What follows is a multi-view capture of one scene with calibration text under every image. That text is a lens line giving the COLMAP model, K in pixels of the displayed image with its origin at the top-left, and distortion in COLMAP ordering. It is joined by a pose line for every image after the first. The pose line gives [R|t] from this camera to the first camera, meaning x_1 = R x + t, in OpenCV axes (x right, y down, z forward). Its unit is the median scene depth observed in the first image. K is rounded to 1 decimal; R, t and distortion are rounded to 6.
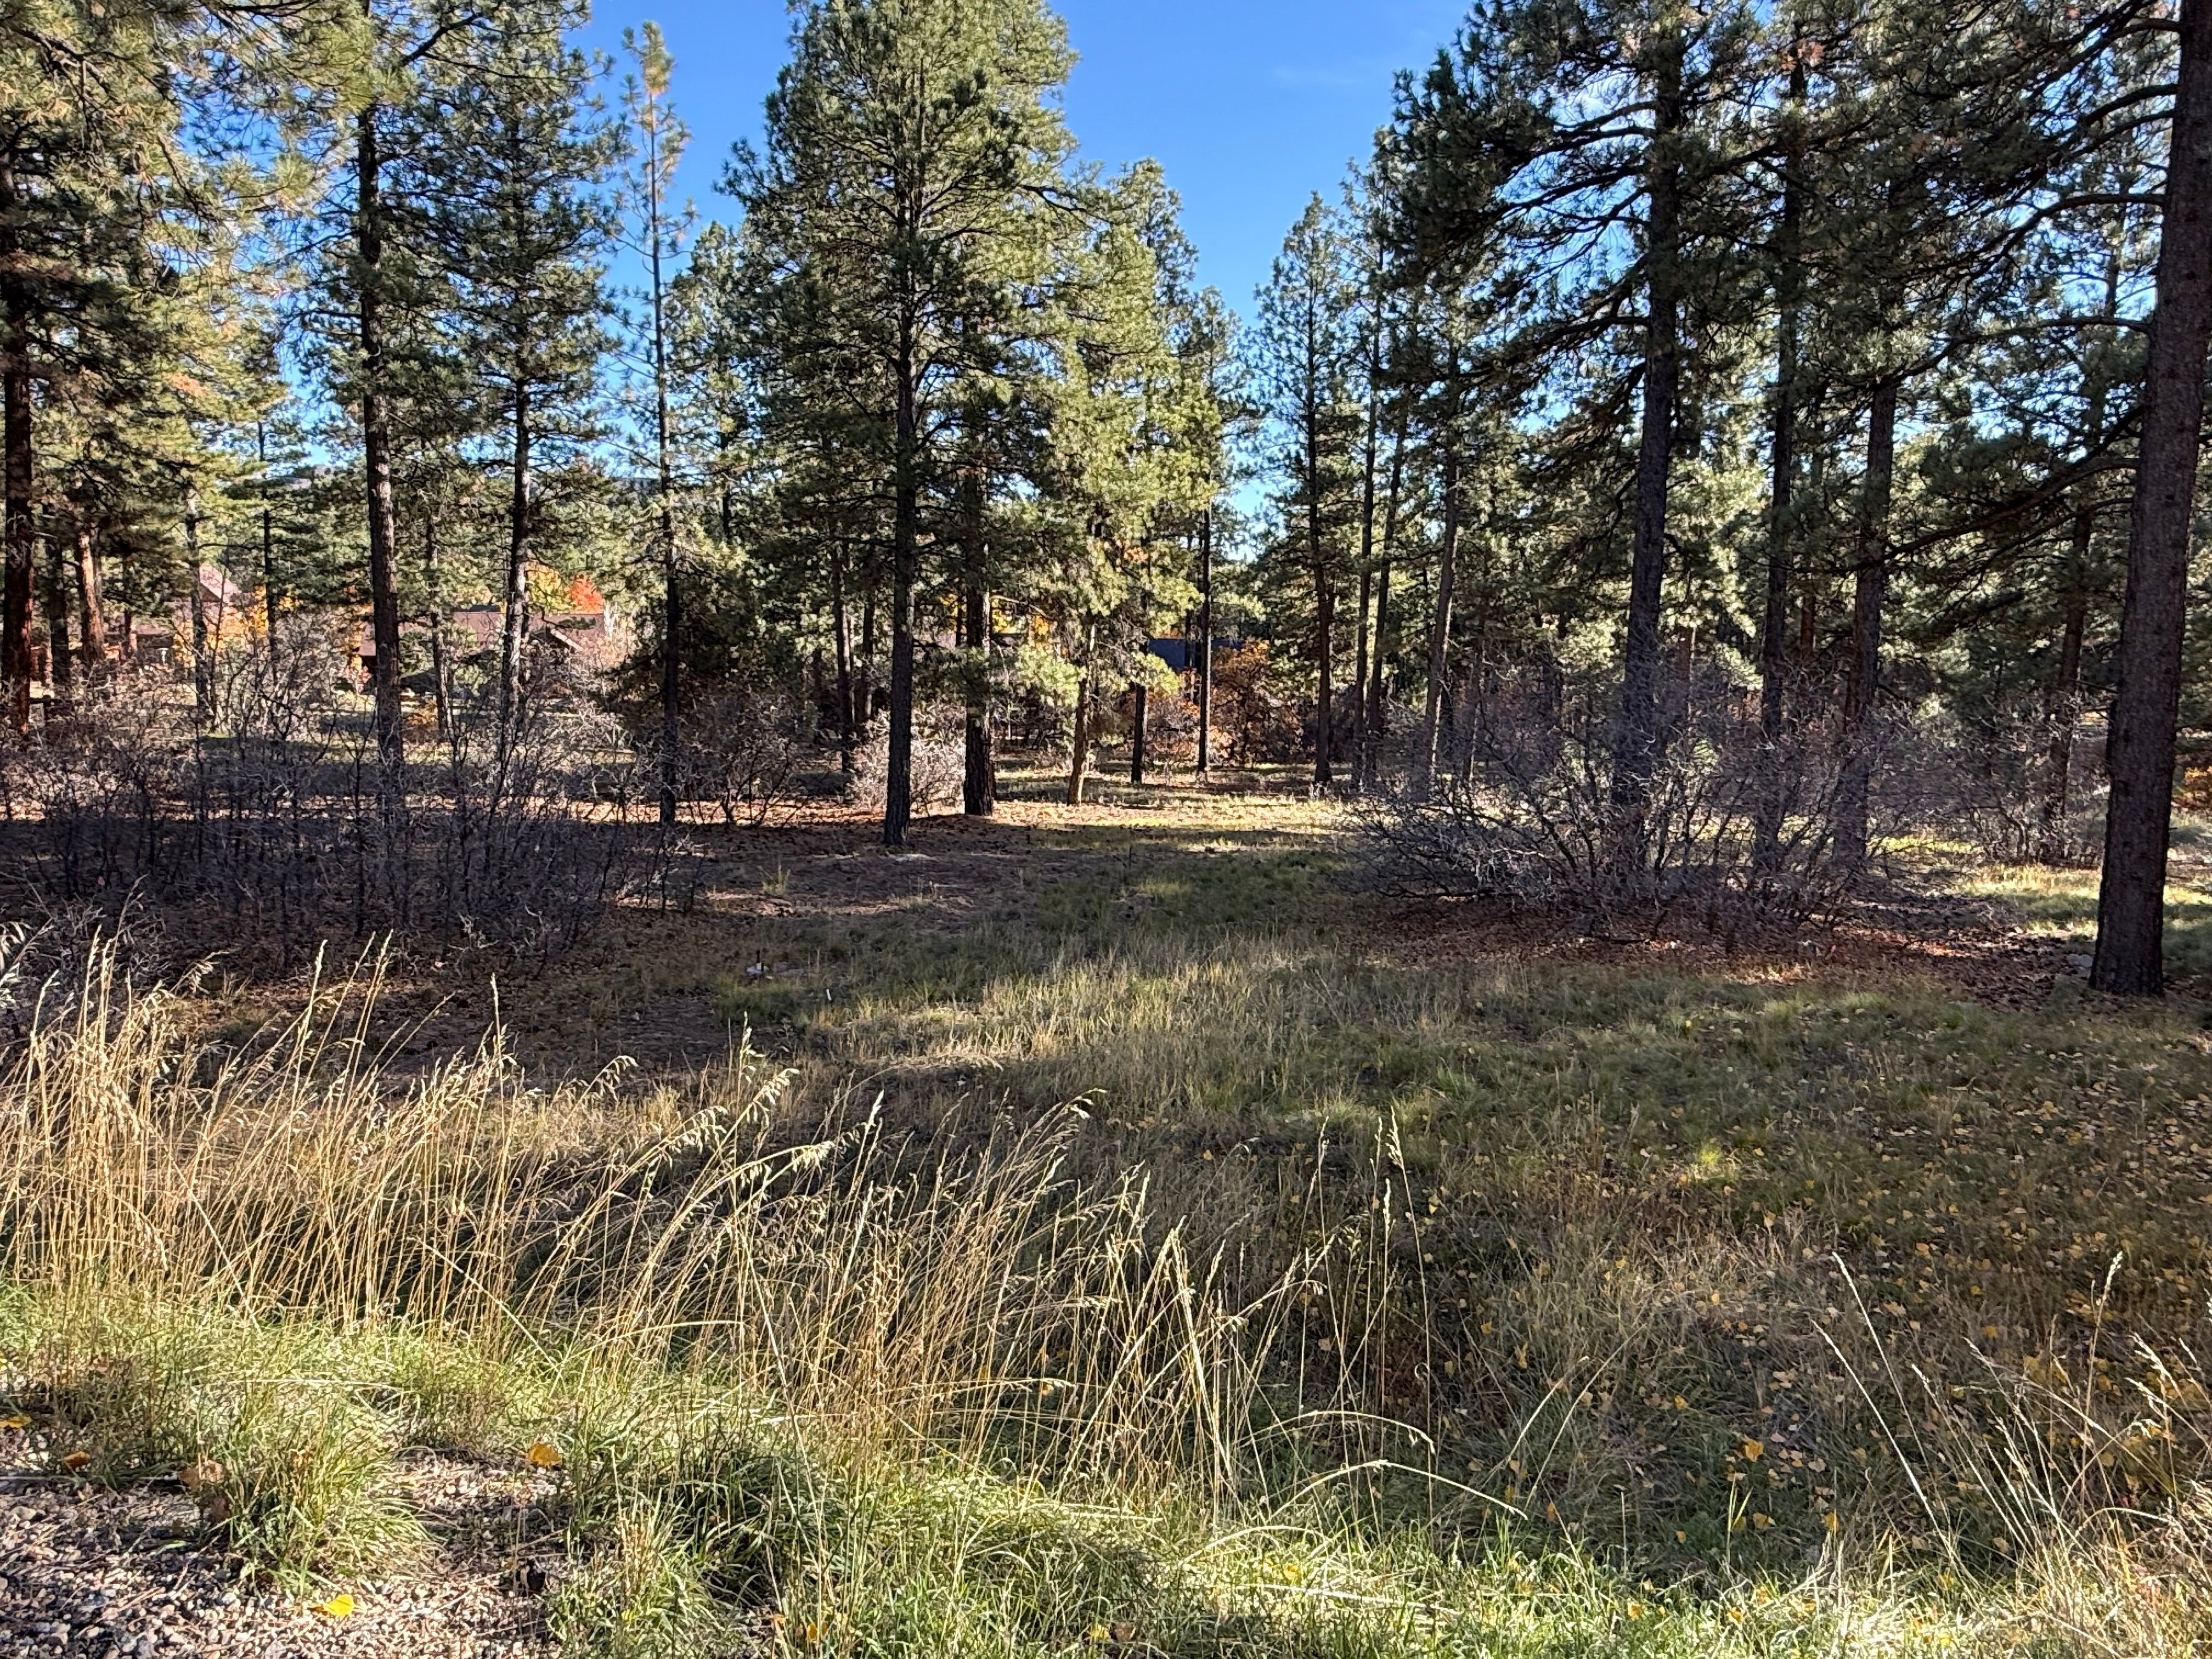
lens RADIAL K [[1355.7, 0, 1106.0], [0, 1355.7, 829.5], [0, 0, 1]] dist [-0.002289, 0.002747]
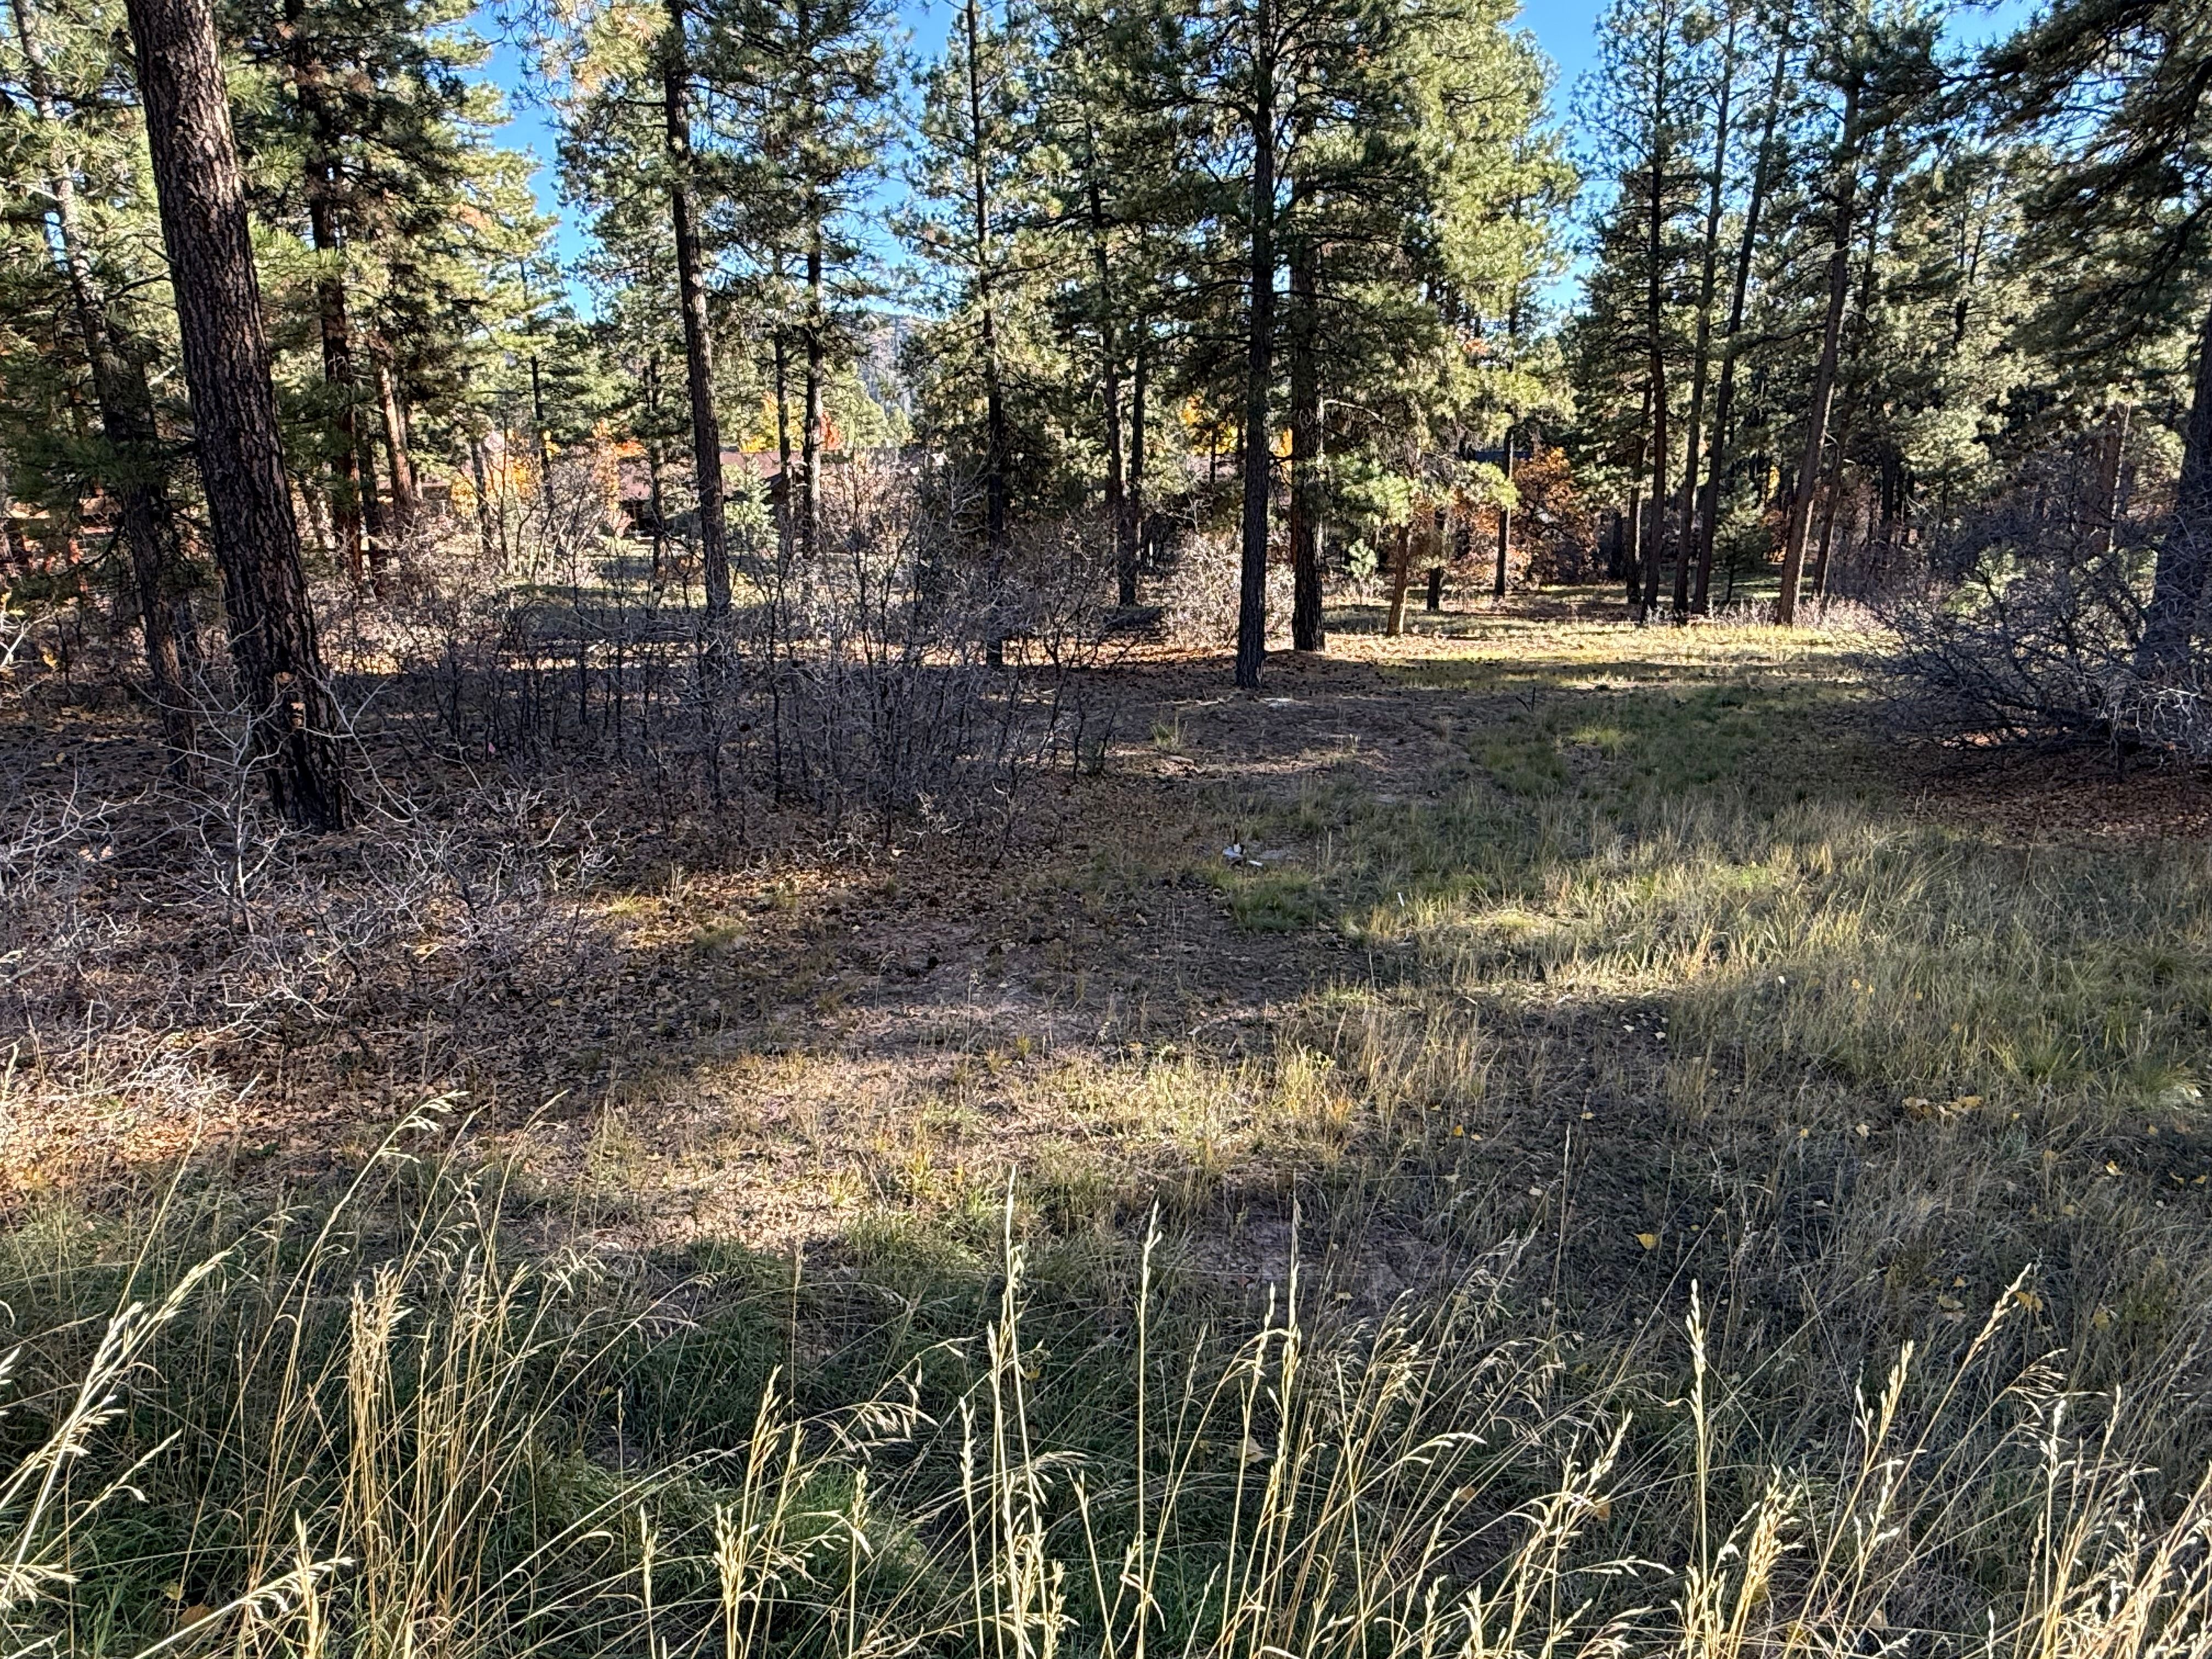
lens RADIAL K [[1355.7, 0, 1106.0], [0, 1355.7, 829.5], [0, 0, 1]] dist [-0.002289, 0.002747]
pose [[0.987871, 0.003168, -0.155246, -0.076512], [0.016157, 0.992268, 0.123058, -0.004857], [0.154436, -0.124074, 0.980181, 0.066364]]
